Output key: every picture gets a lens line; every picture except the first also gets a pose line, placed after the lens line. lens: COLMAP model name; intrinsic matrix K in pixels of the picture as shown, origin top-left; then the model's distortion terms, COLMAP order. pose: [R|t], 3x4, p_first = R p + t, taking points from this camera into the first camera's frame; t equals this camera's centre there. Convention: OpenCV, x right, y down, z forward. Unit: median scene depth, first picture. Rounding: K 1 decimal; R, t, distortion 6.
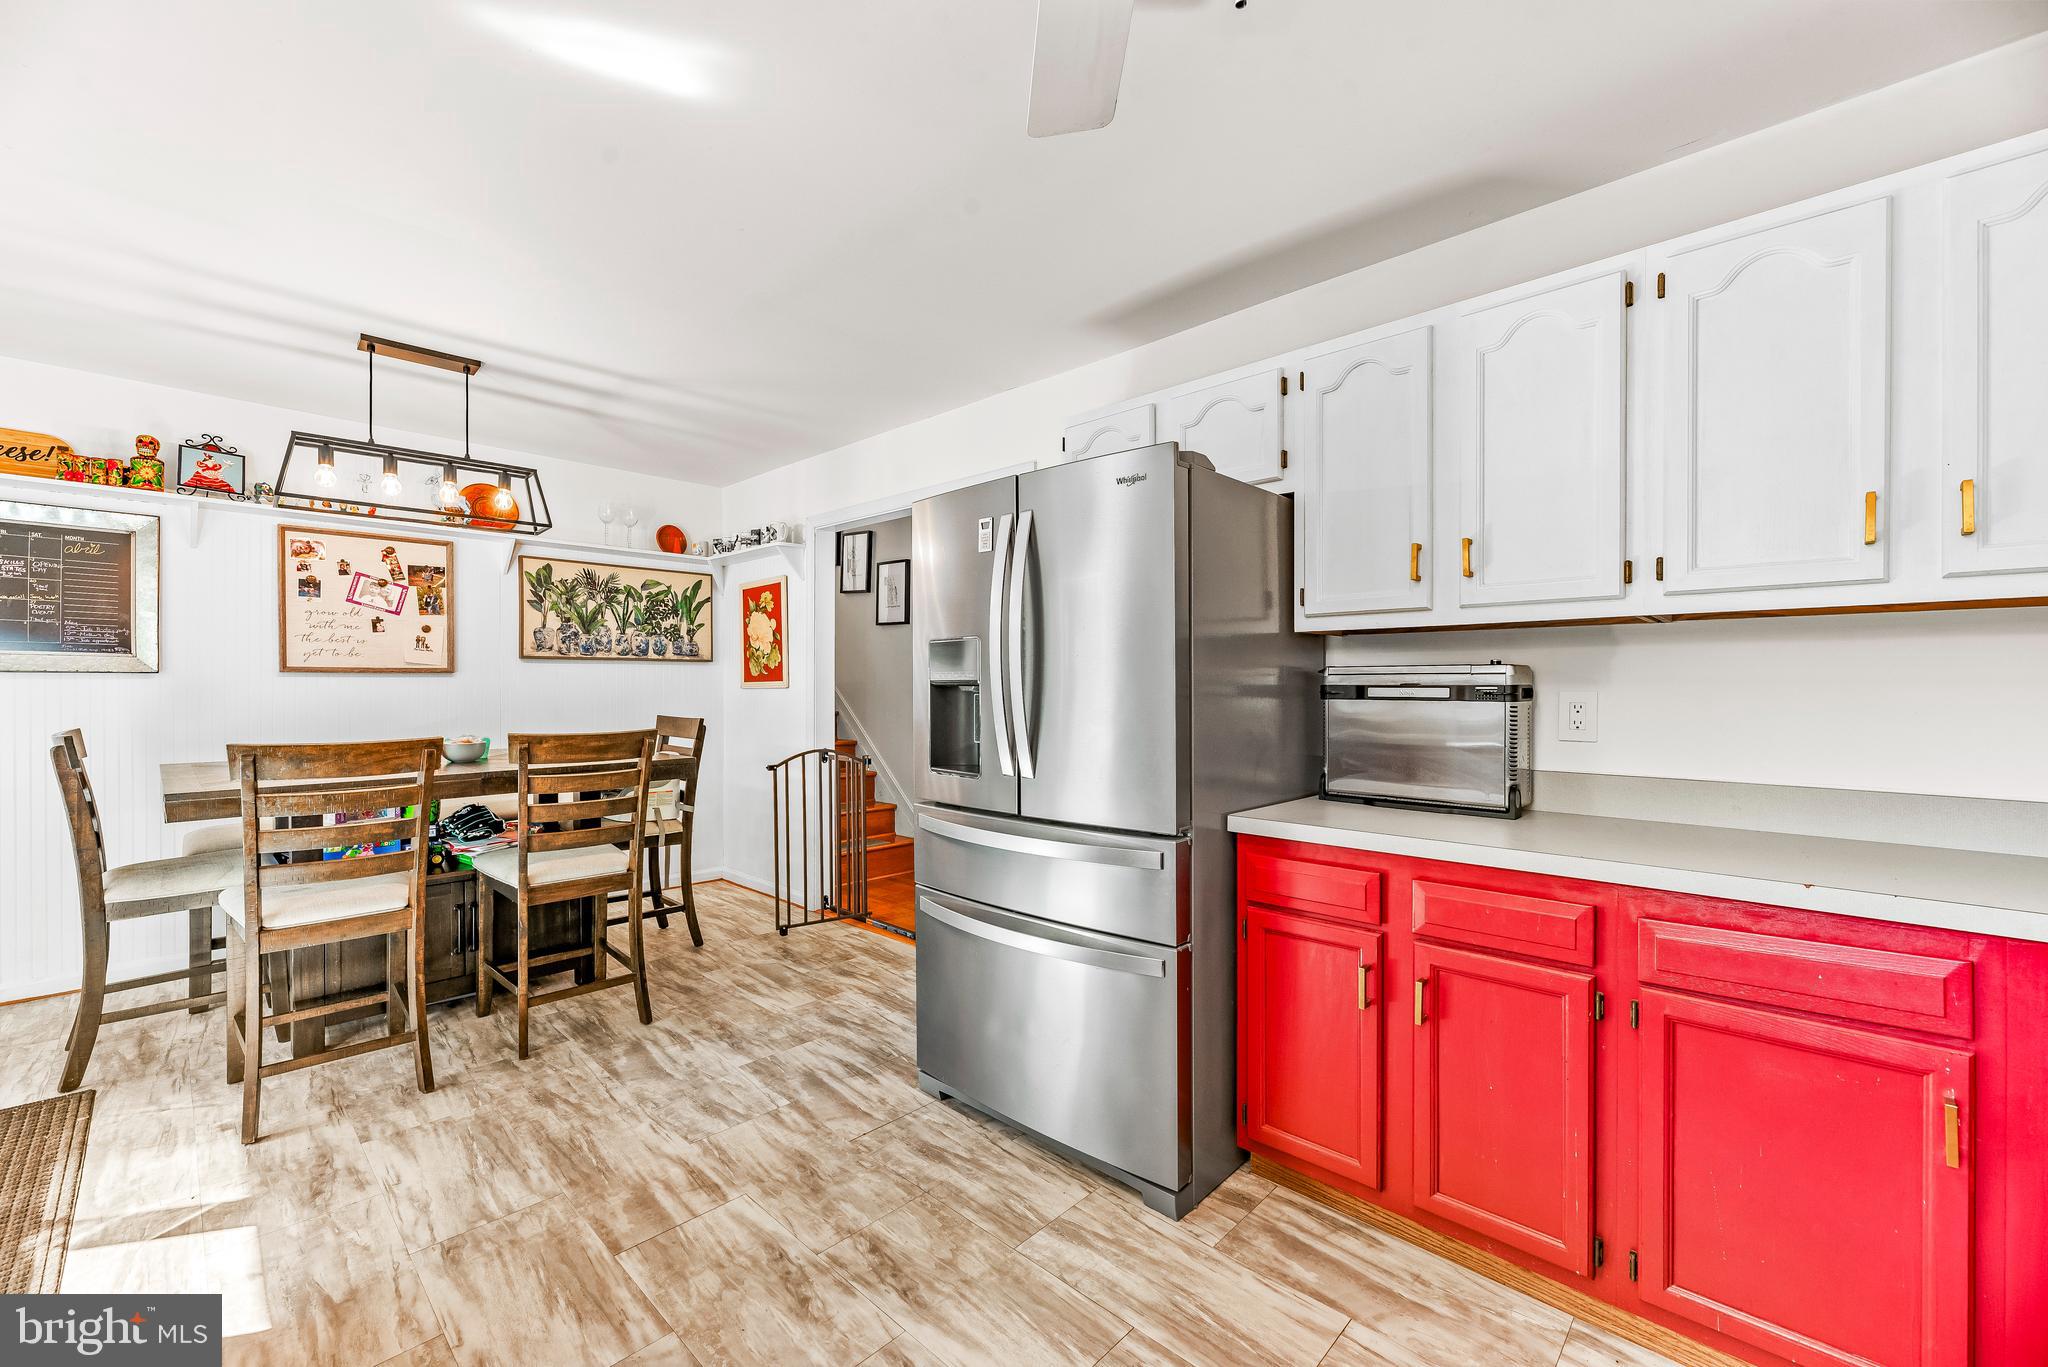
lens RADIAL K [[837.4, 0, 1015.4], [0, 837.4, 689.2], [0, 0, 1]] dist [0.000176, 0.000041]
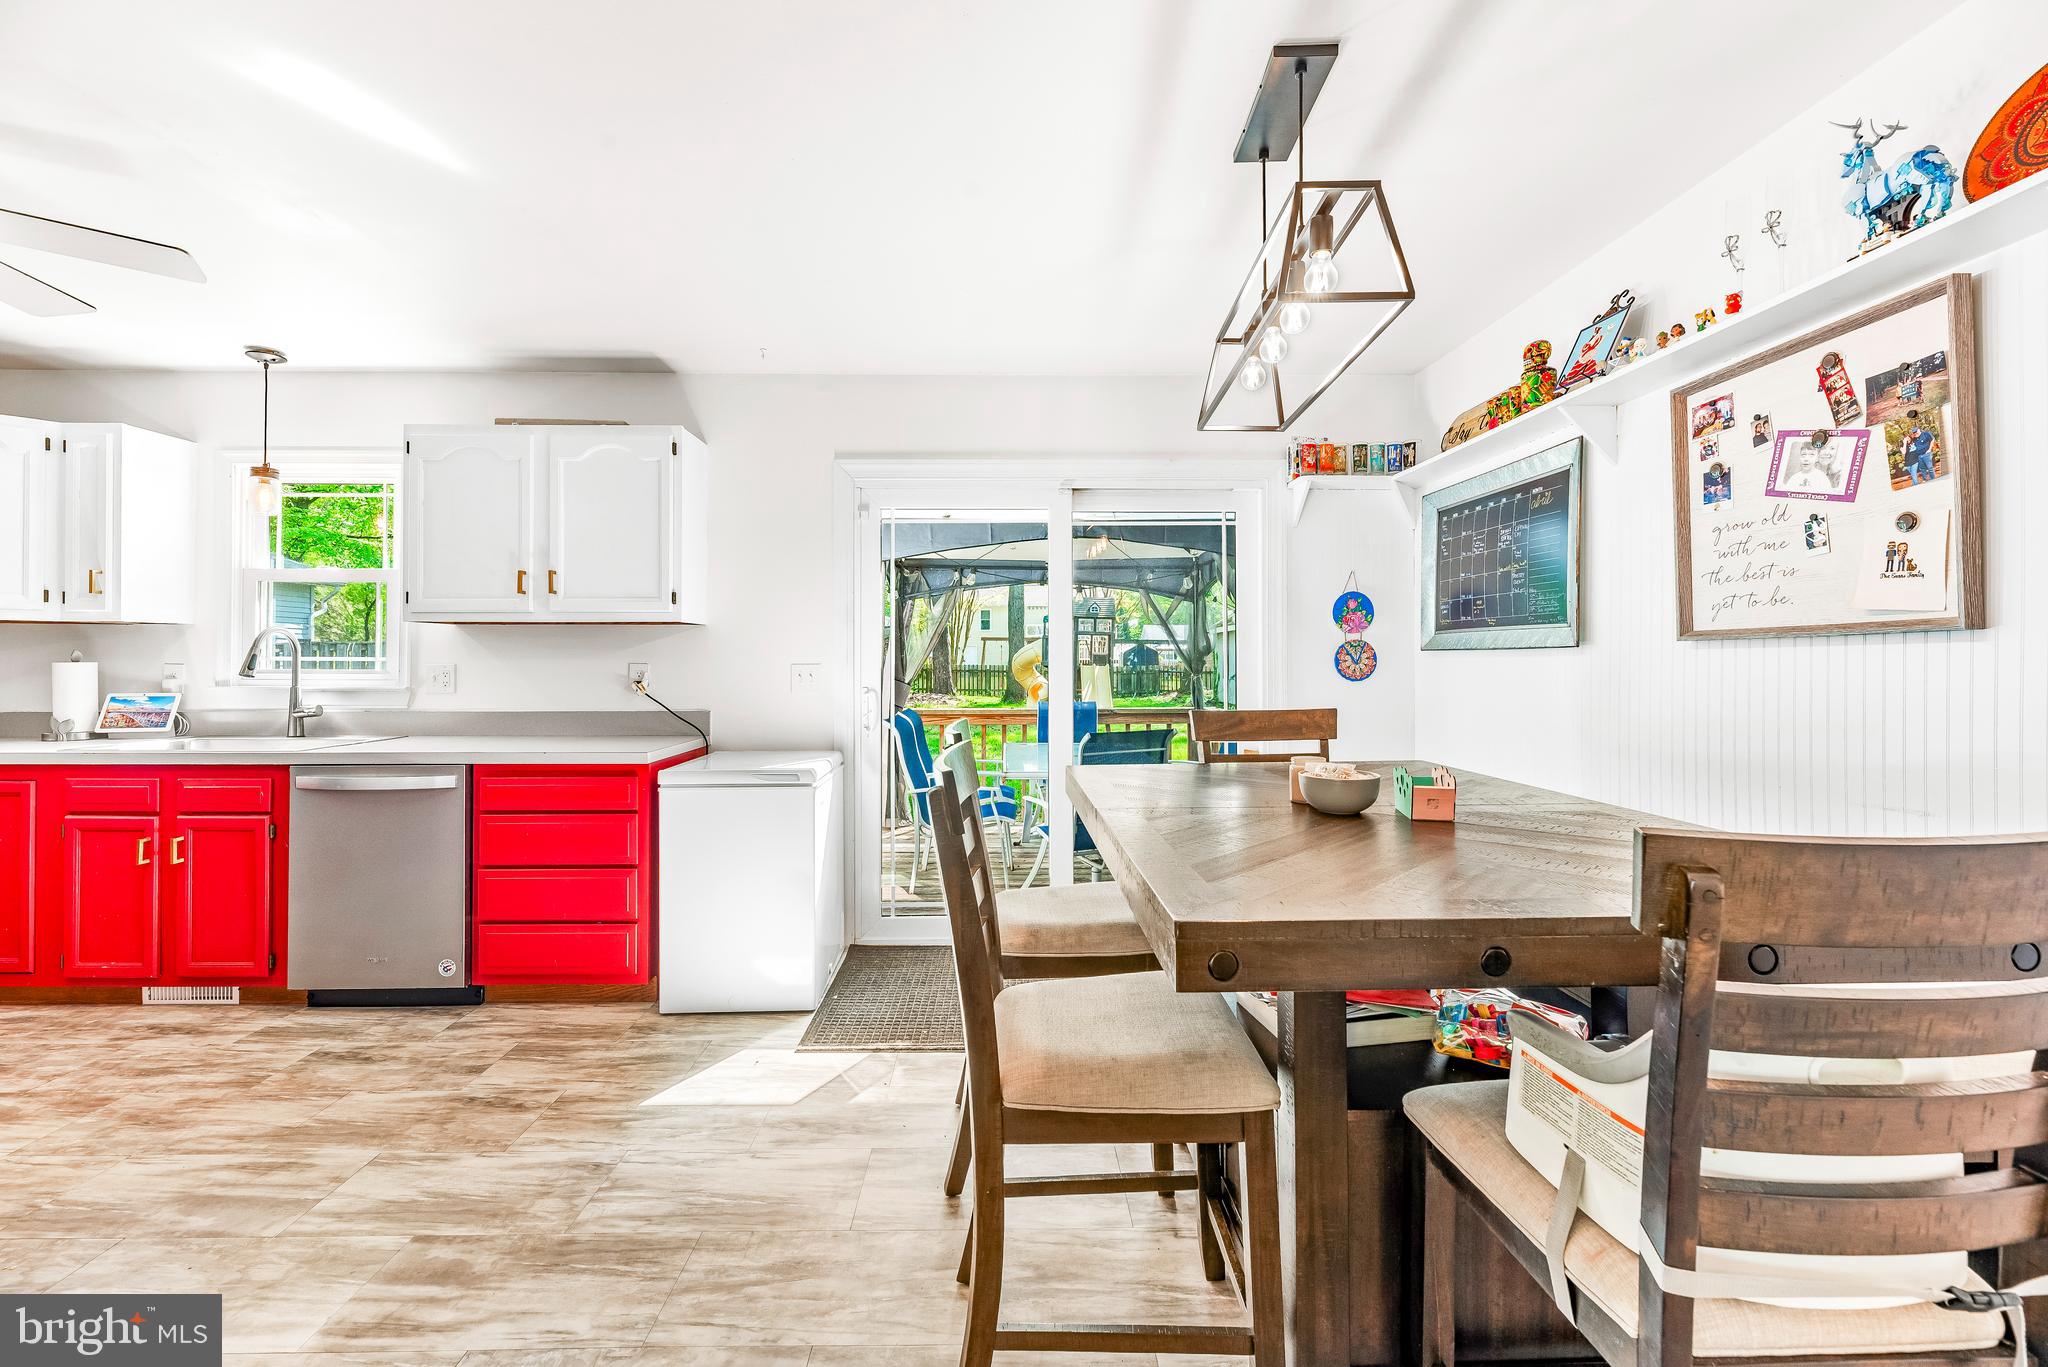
lens RADIAL K [[836.3, 0, 1001.9], [0, 836.3, 654.7], [0, 0, 1]] dist [-0.000961, -0.000095]
pose [[-0.708513, -0.009554, -0.705633, -0.226450], [-0.004113, 0.999947, -0.009409, -0.005926], [0.705686, -0.003765, -0.708515, 1.867504]]
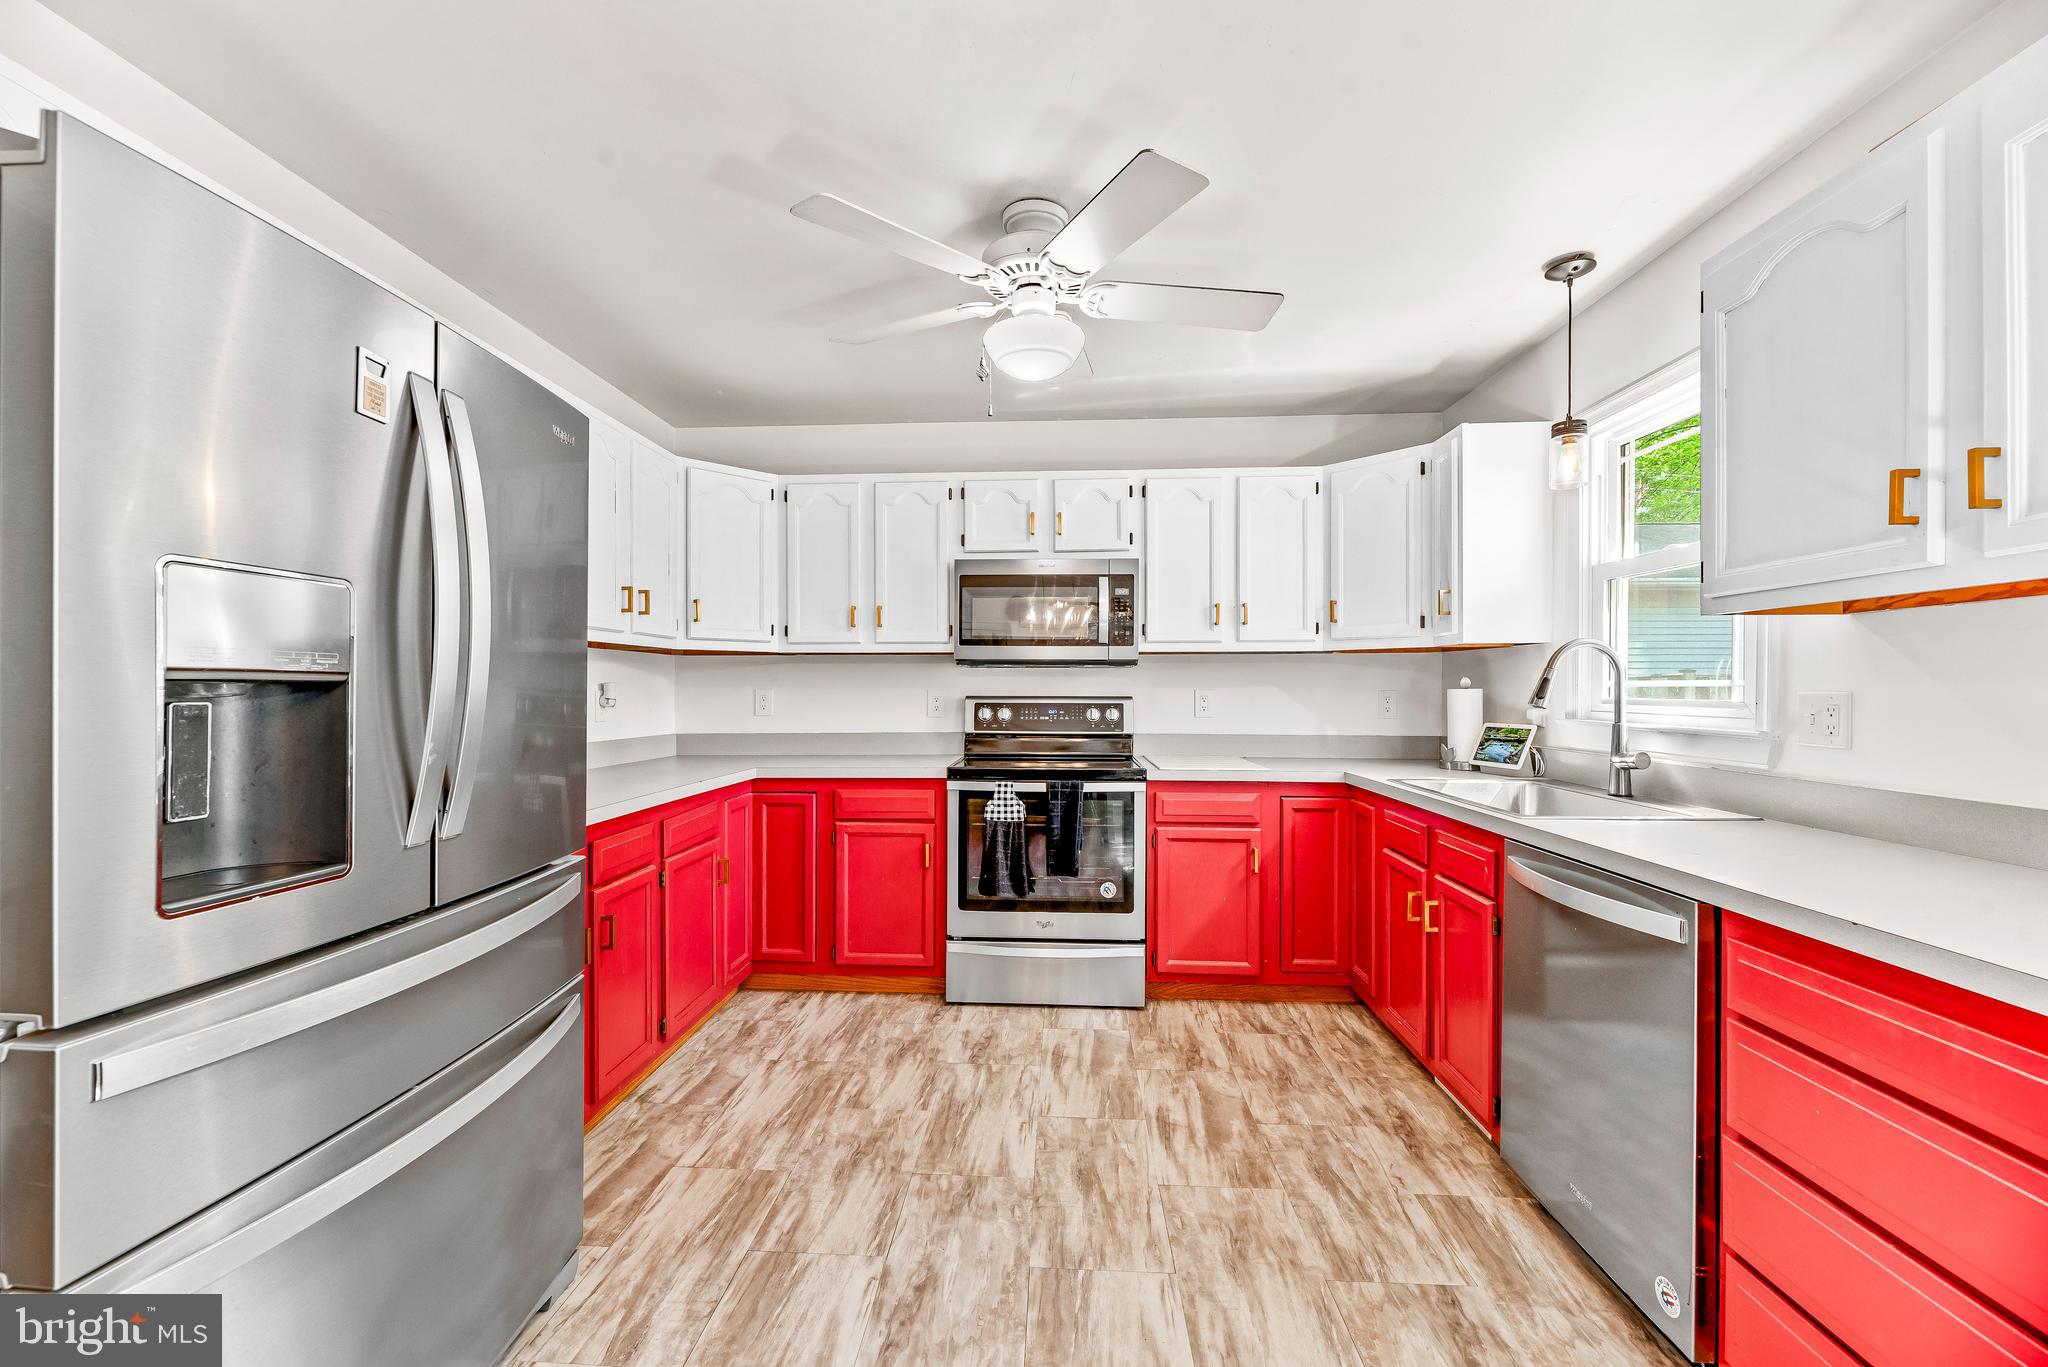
lens RADIAL K [[828.4, 0, 1020.7], [0, 828.4, 692.4], [0, 0, 1]] dist [-0.000489, 0.000012]
pose [[-0.657528, -0.006120, 0.753405, -0.712979], [-0.001132, 0.999974, 0.007135, -0.002976], [-0.753429, 0.003838, -0.657518, 1.100302]]
